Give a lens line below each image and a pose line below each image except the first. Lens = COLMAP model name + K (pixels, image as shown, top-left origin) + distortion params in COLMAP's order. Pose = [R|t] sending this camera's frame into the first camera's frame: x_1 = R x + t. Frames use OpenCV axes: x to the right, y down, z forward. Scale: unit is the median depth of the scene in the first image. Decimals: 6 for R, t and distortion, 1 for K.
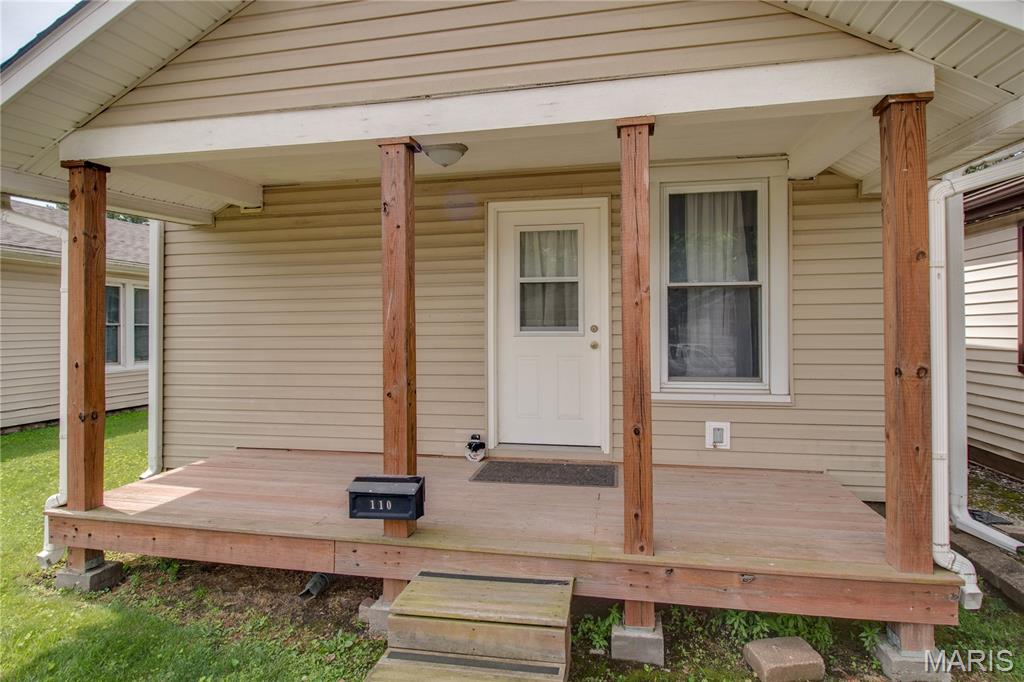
lens RADIAL K [[534.7, 0, 521.6], [0, 534.7, 329.0], [0, 0, 1]] dist [-0.000968, -0.011990]
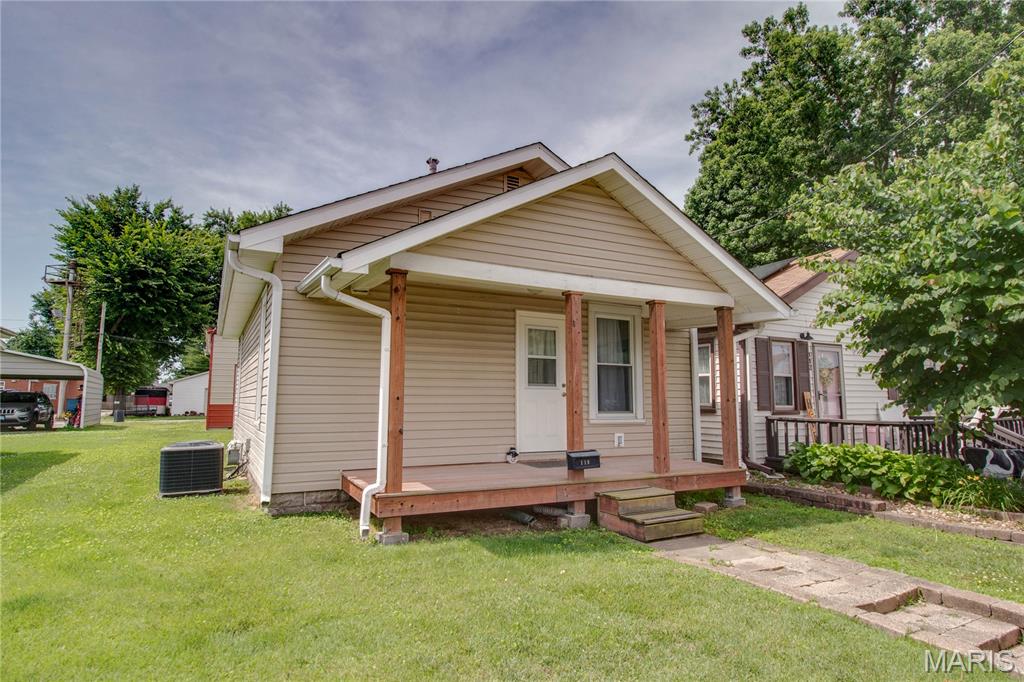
lens RADIAL K [[552.8, 0, 491.2], [0, 552.8, 343.8], [0, 0, 1]] dist [-0.004923, -0.003766]
pose [[0.794266, 0.071240, 0.603380, -1.289310], [-0.010515, 0.994565, -0.103586, 0.059686], [-0.607480, 0.075930, 0.790698, -0.372598]]
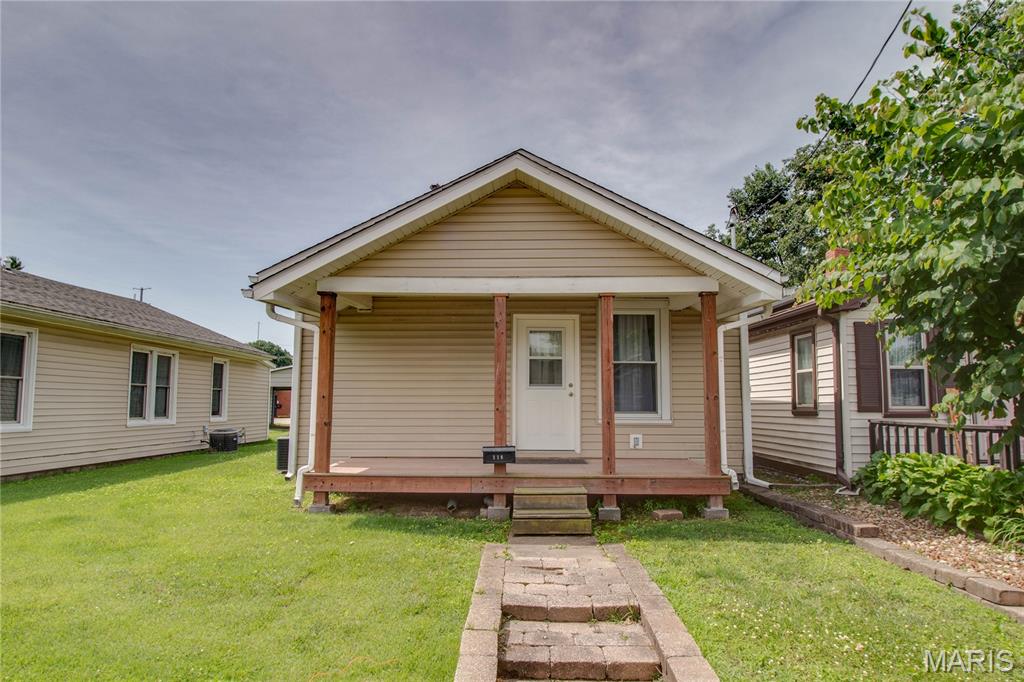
lens RADIAL K [[546.8, 0, 518.0], [0, 546.8, 364.1], [0, 0, 1]] dist [-0.005500, -0.000598]
pose [[0.984799, 0.022200, 0.172276, -0.389157], [-0.009135, 0.997046, -0.076263, 0.076122], [-0.173460, 0.073530, 0.982092, -0.860199]]
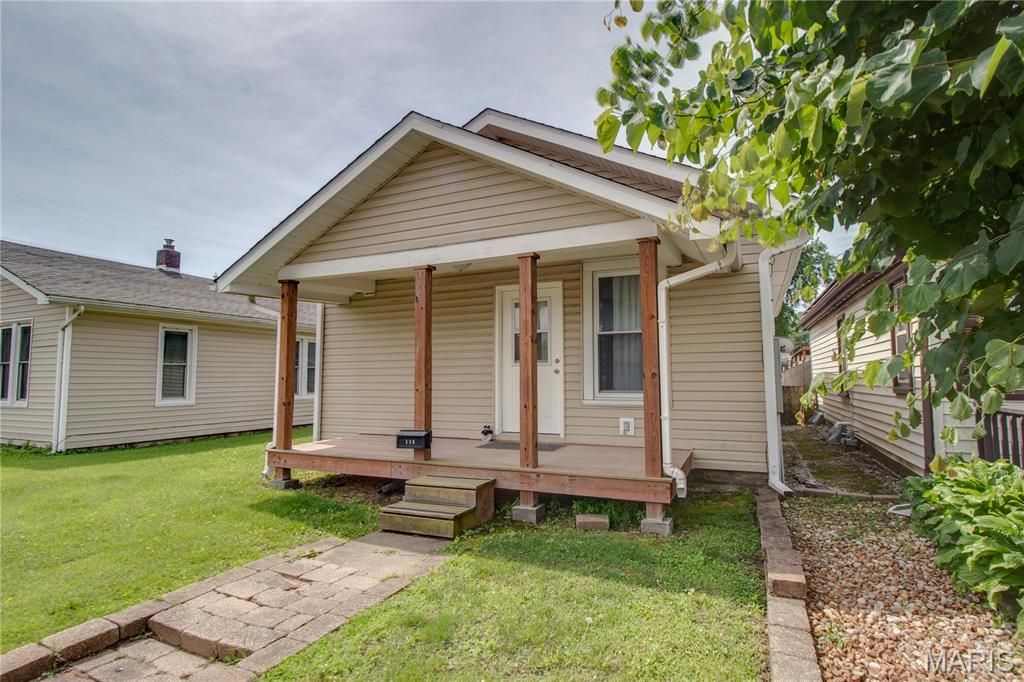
lens RADIAL K [[512.8, 0, 522.0], [0, 512.8, 342.8], [0, 0, 1]] dist [-0.013383, -0.001106]
pose [[0.973577, -0.016097, -0.227792, 0.414763], [0.000665, 0.997708, -0.067664, 0.052601], [0.228359, 0.065725, 0.971356, -0.576317]]
